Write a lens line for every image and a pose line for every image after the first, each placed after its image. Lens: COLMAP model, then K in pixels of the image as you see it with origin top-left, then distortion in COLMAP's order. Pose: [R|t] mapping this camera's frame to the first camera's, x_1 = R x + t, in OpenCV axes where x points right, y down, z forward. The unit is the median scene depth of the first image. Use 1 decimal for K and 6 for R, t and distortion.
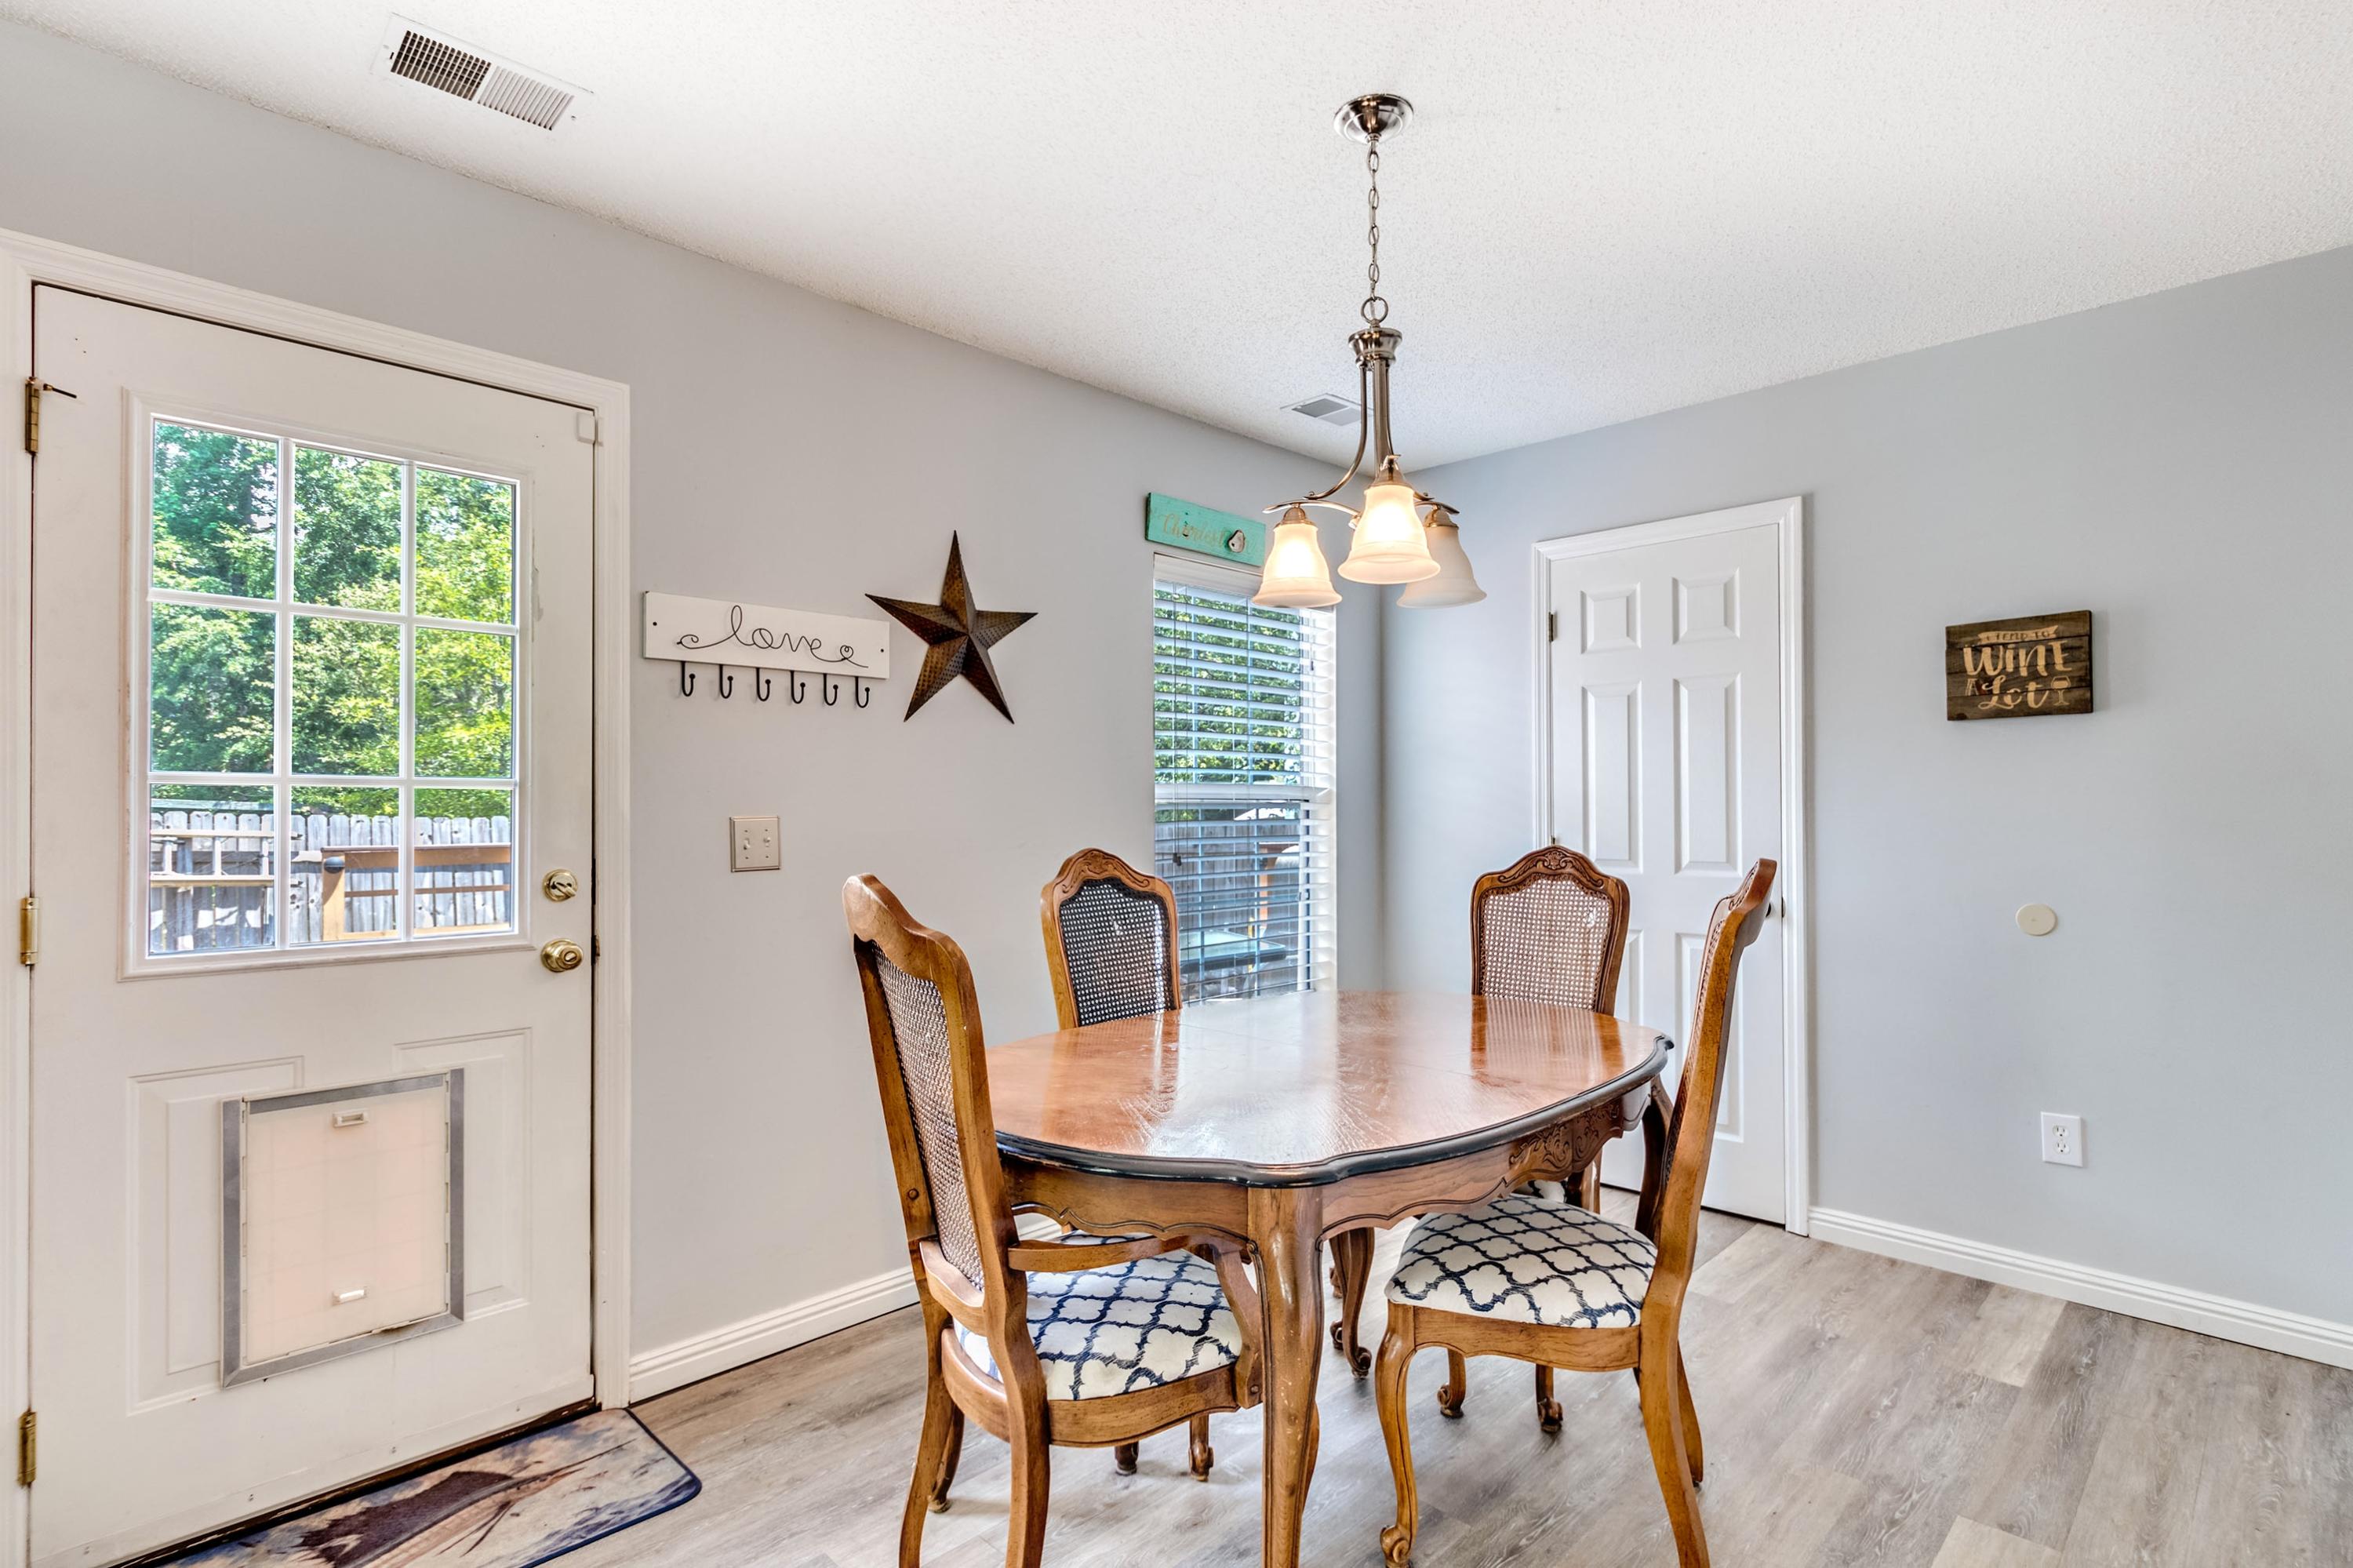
lens RADIAL K [[1109.9, 0, 1164.7], [0, 1109.9, 796.7], [0, 0, 1]] dist [-0.001521, -0.000432]
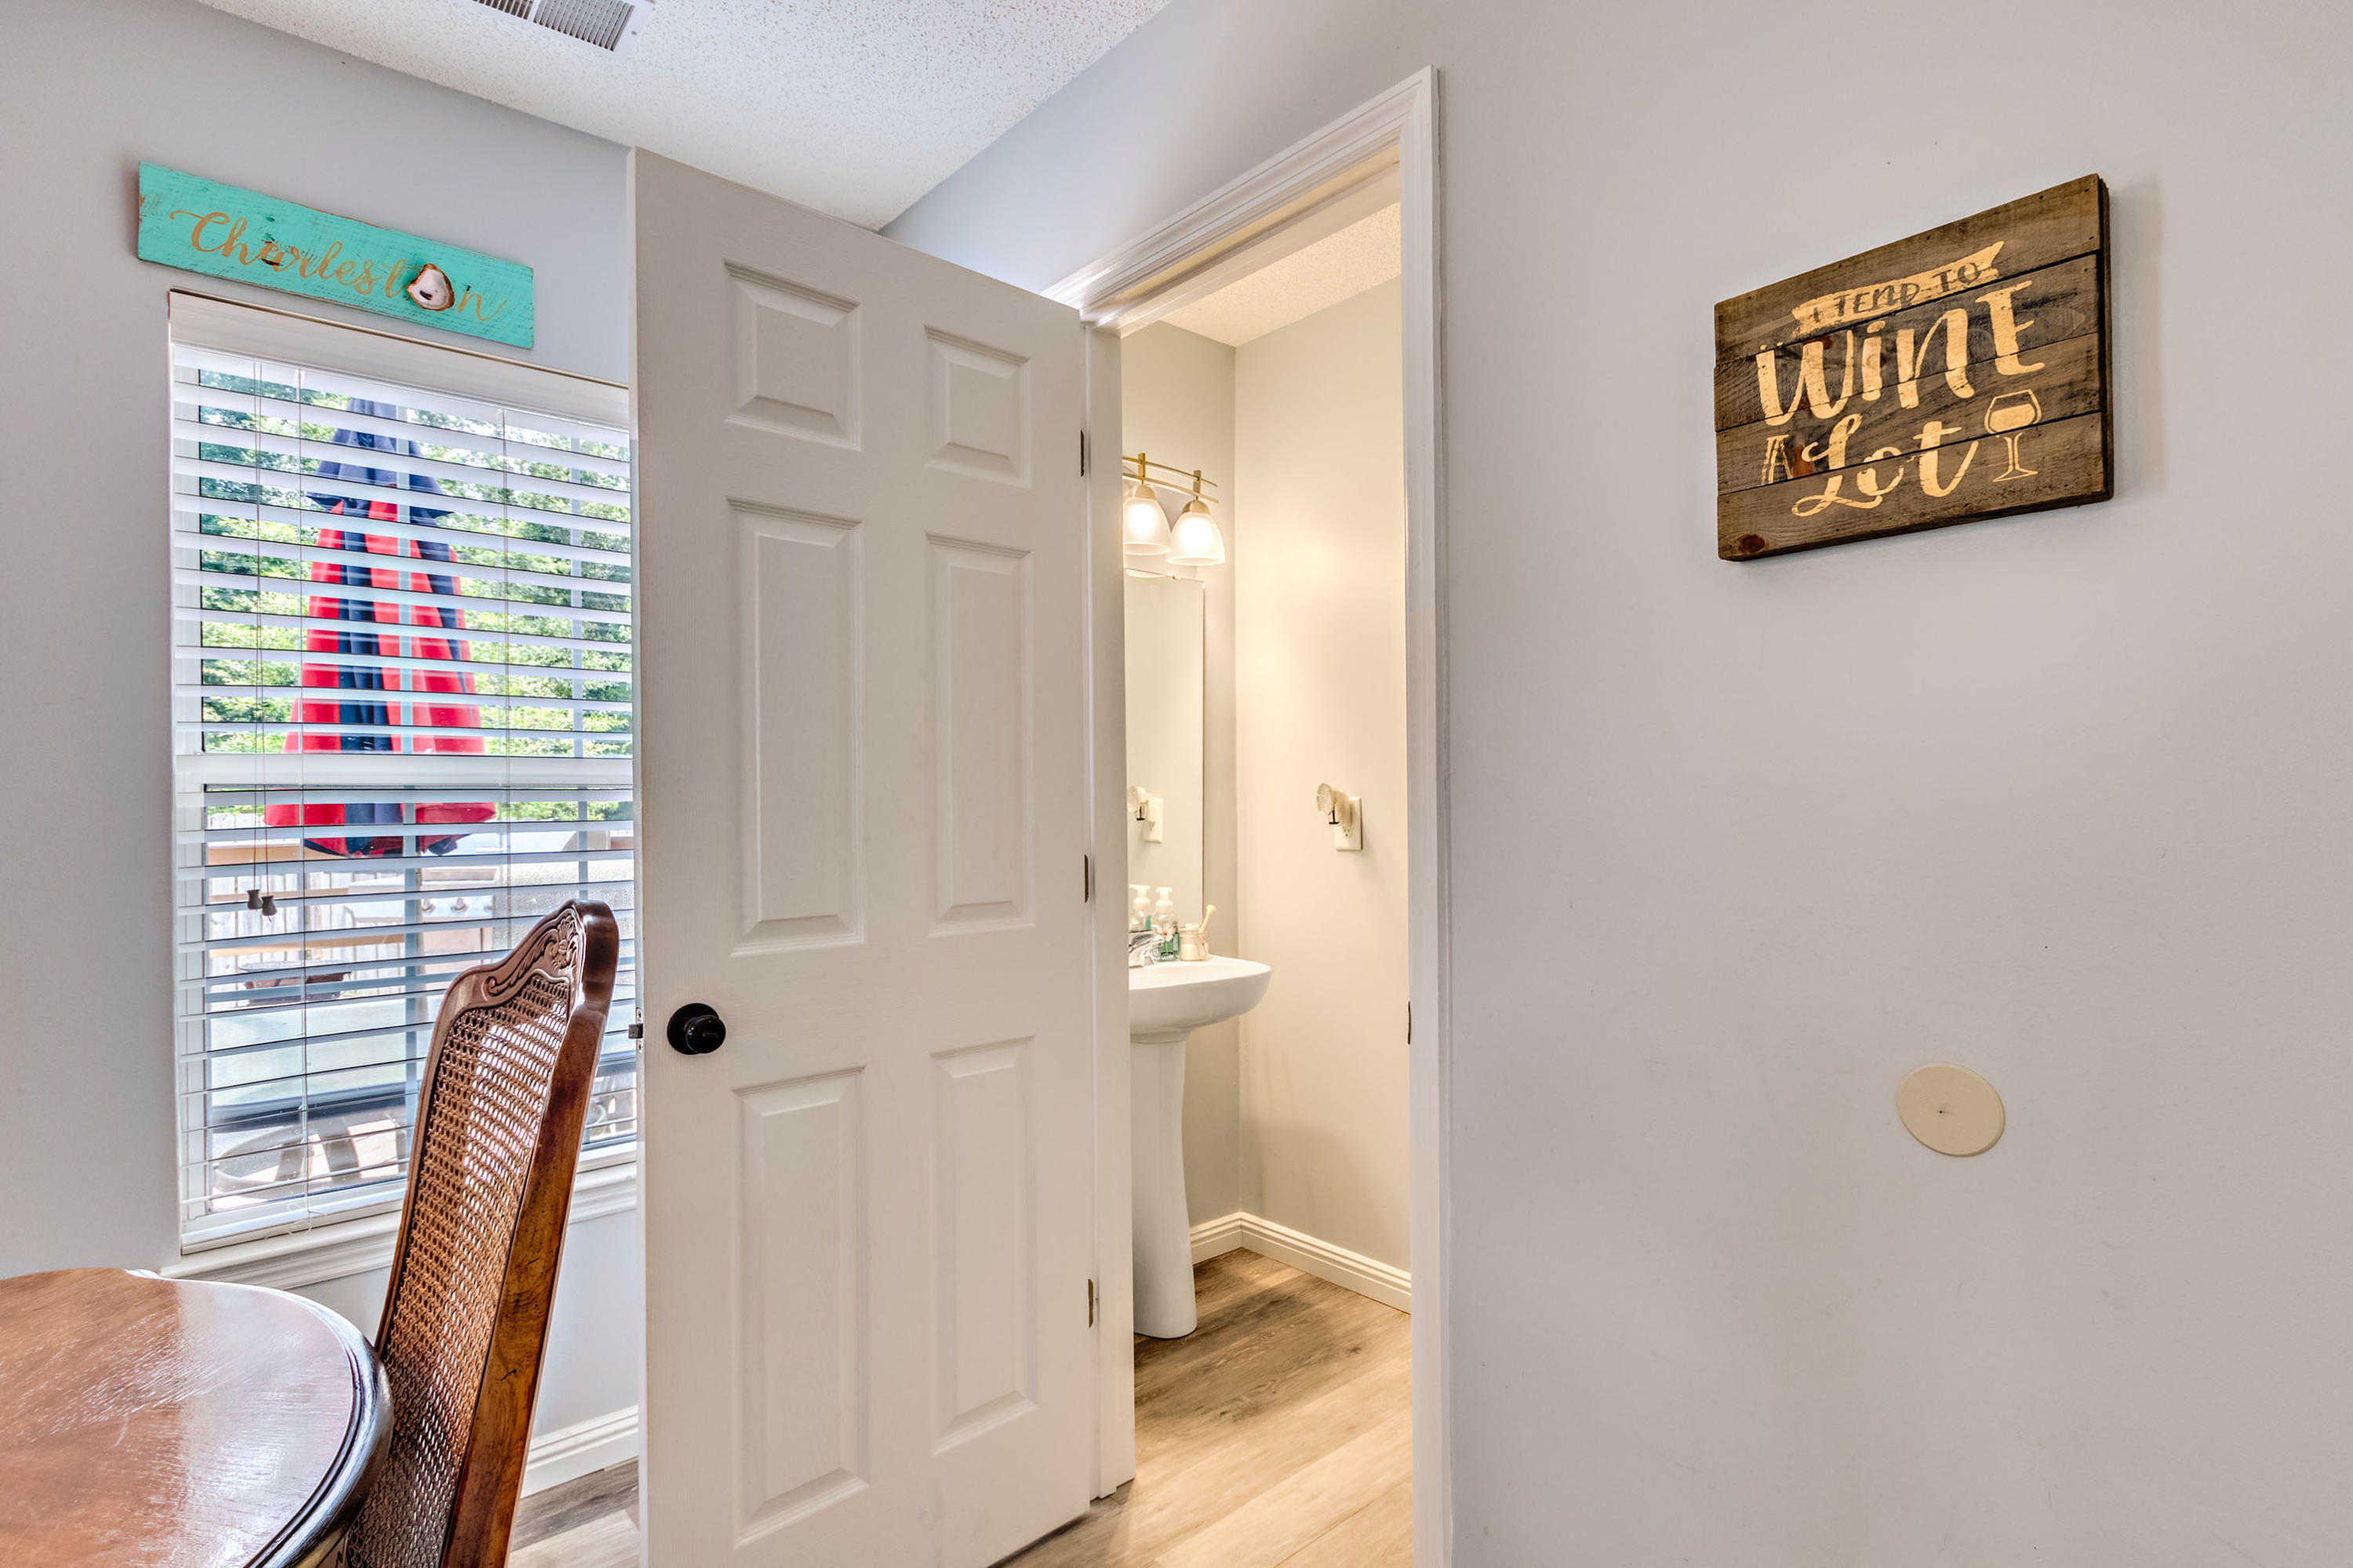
lens RADIAL K [[1109.9, 0, 1188.3], [0, 1109.9, 778.7], [0, 0, 1]] dist [-0.001521, -0.000432]
pose [[0.997327, -0.007937, -0.072641, 0.572871], [0.008154, 0.999963, 0.002684, 0.001967], [0.072617, -0.003269, 0.997355, 0.638600]]
